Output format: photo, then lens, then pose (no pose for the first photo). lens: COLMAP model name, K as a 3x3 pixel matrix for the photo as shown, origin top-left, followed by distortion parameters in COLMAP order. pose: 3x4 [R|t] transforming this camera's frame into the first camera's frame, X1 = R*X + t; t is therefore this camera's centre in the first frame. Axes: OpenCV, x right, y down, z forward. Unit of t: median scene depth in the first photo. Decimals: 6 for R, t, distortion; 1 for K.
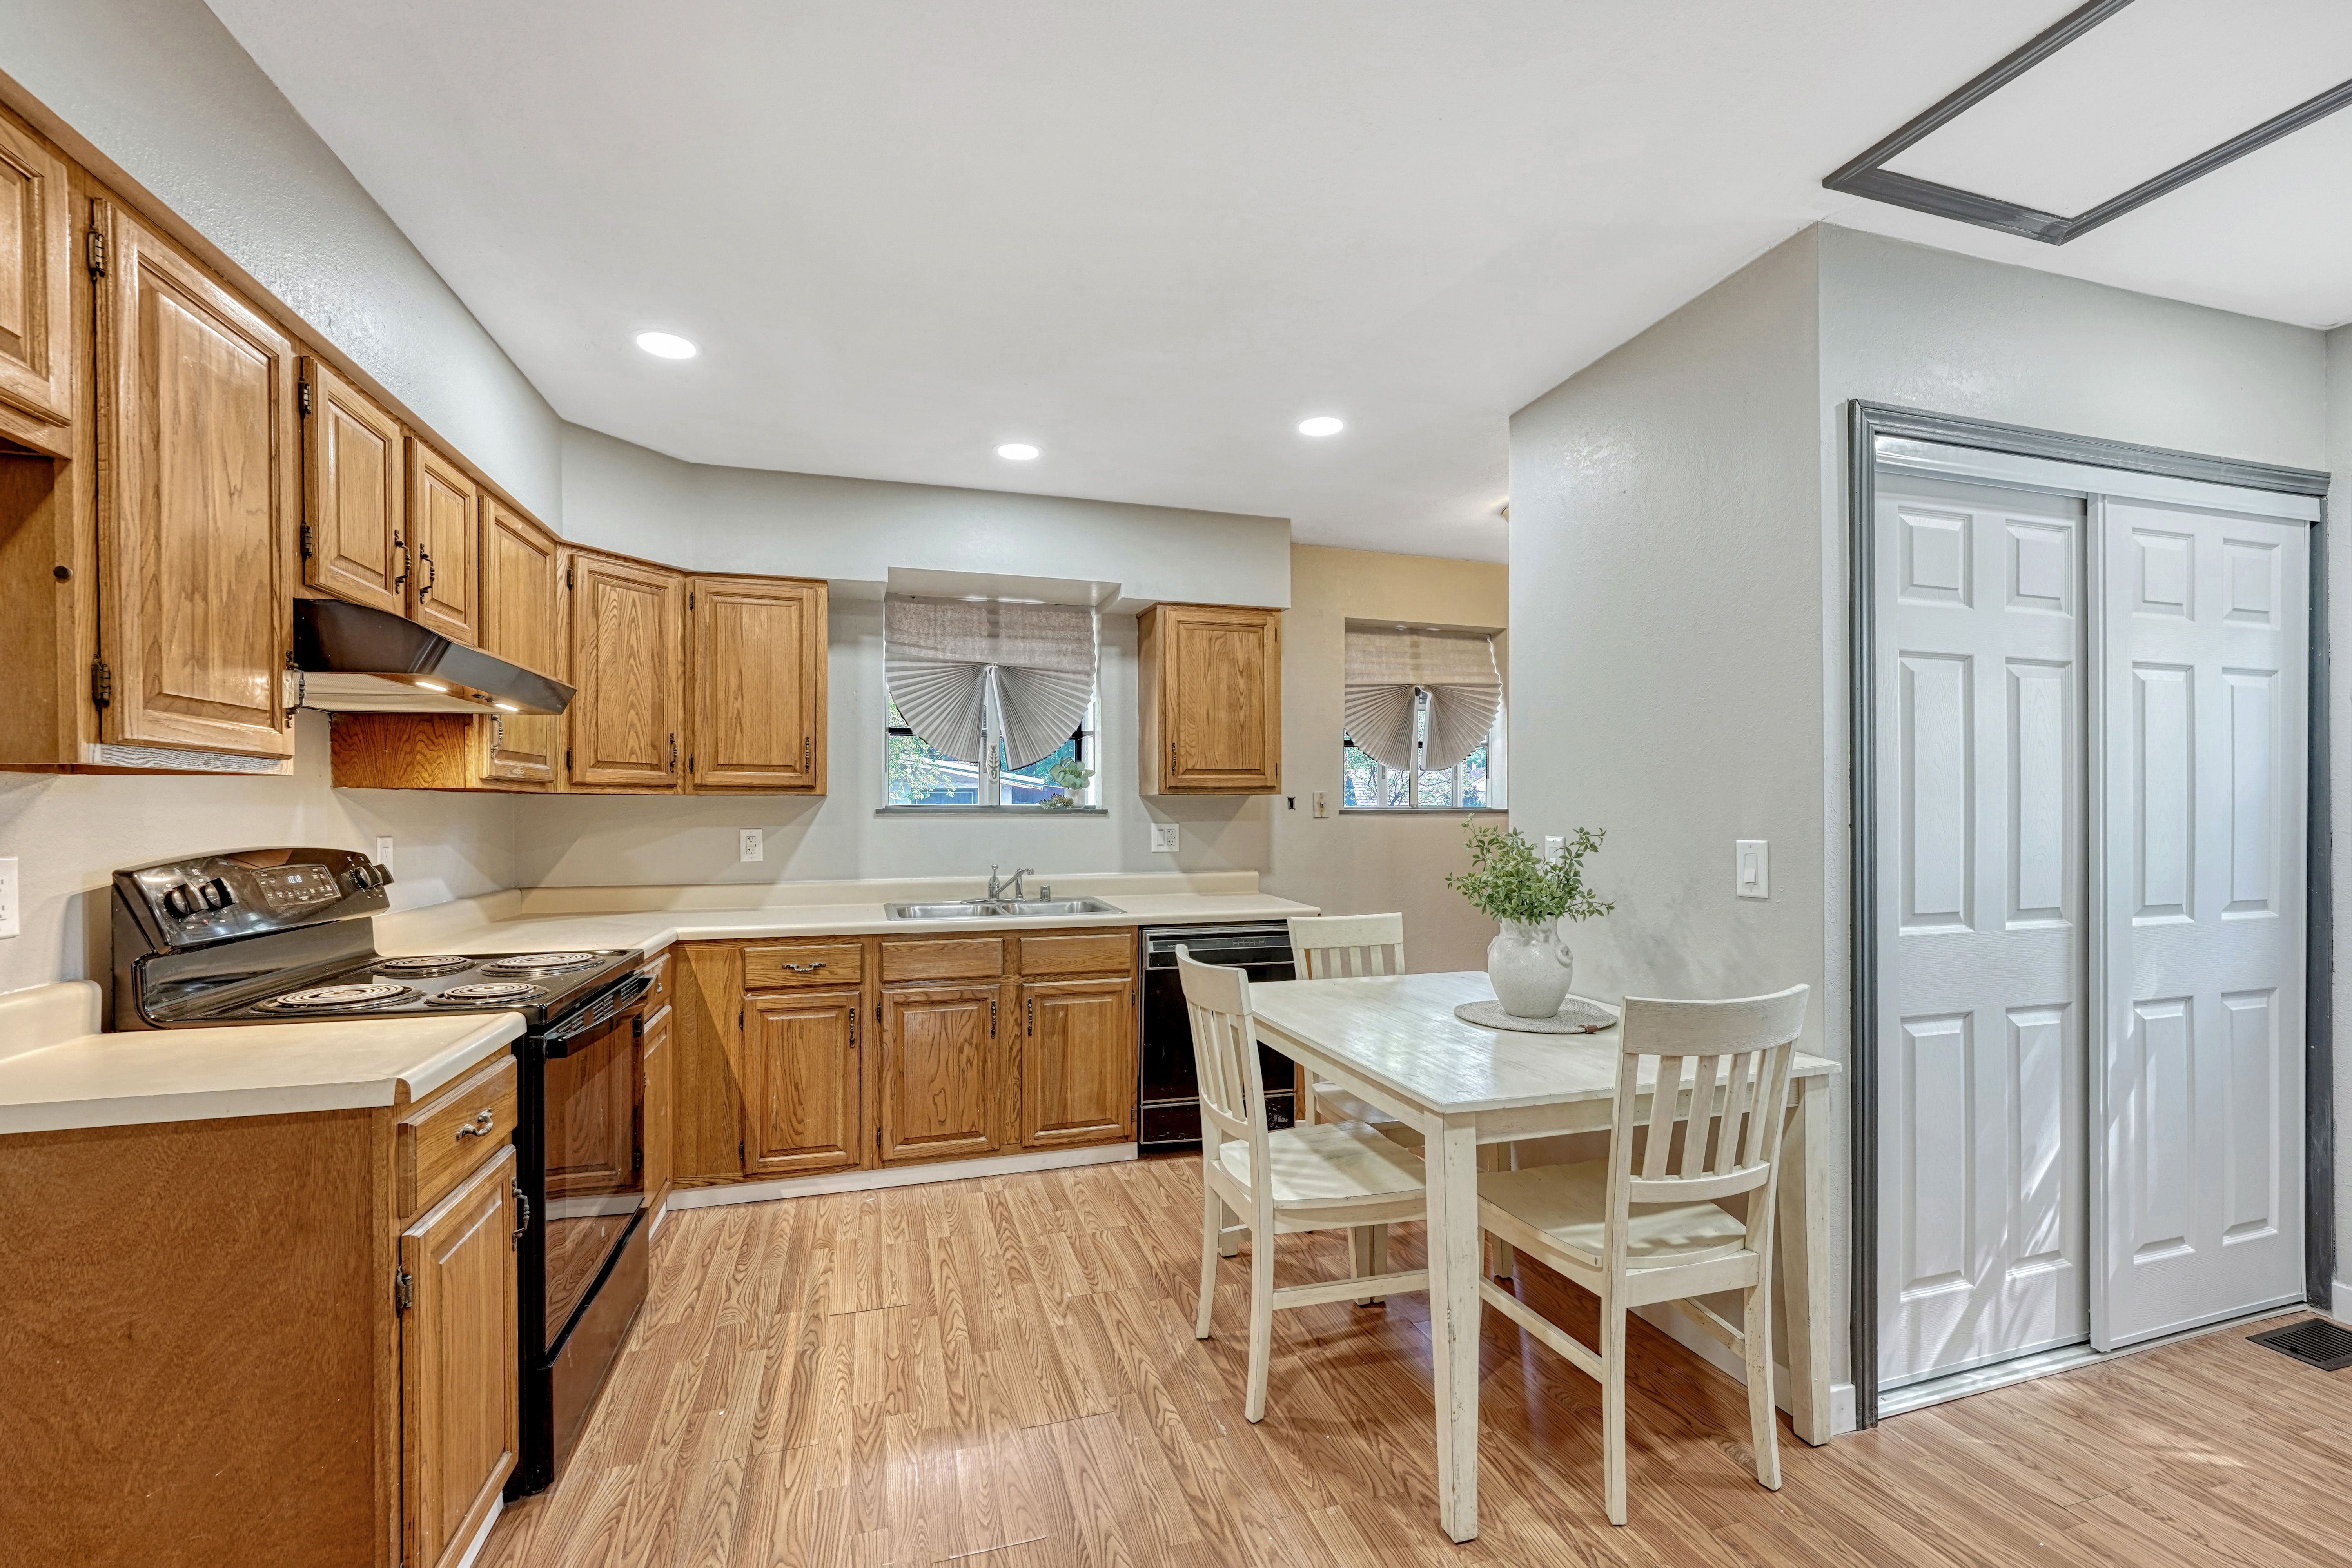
lens RADIAL K [[979.4, 0, 1113.8], [0, 979.4, 801.0], [0, 0, 1]] dist [-0.008900, 0.002400]
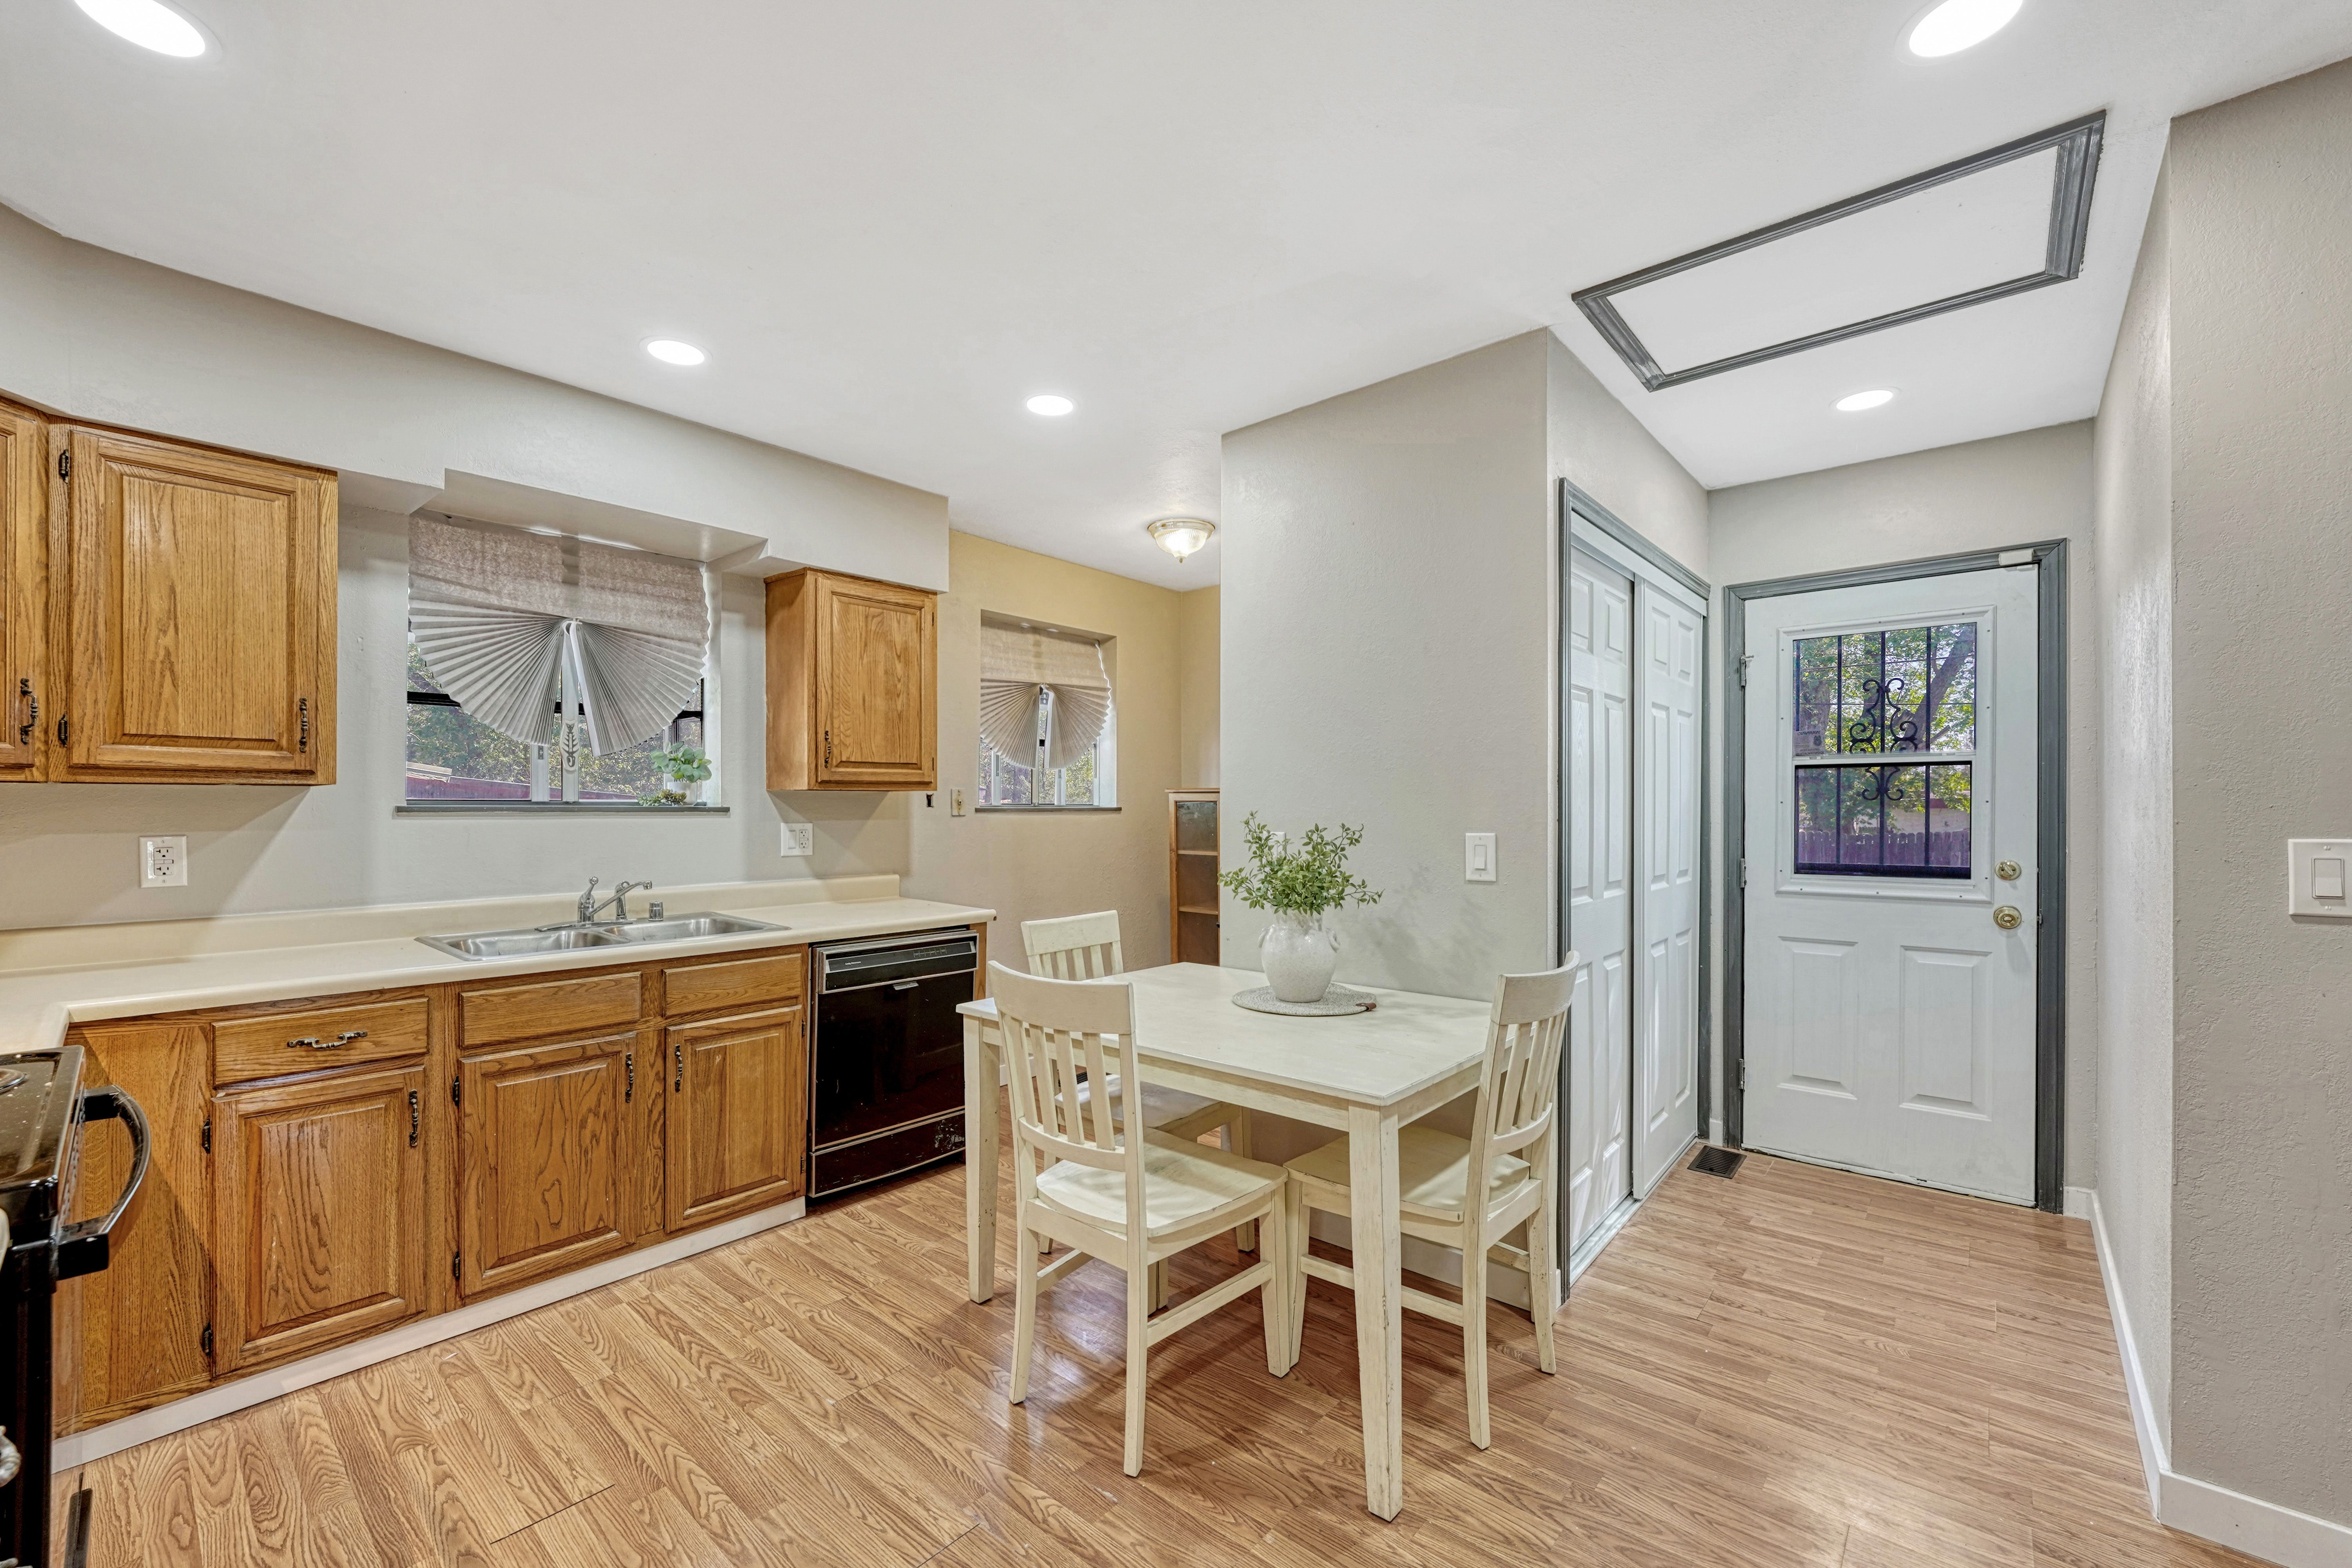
lens RADIAL K [[979.2, 0, 1145.4], [0, 979.2, 802.4], [0, 0, 1]] dist [-0.008900, 0.002400]
pose [[0.842301, 0.003495, 0.538996, -0.203460], [-0.005715, 0.999981, 0.002446, 0.001293], [-0.538977, -0.005141, 0.842305, 0.133333]]
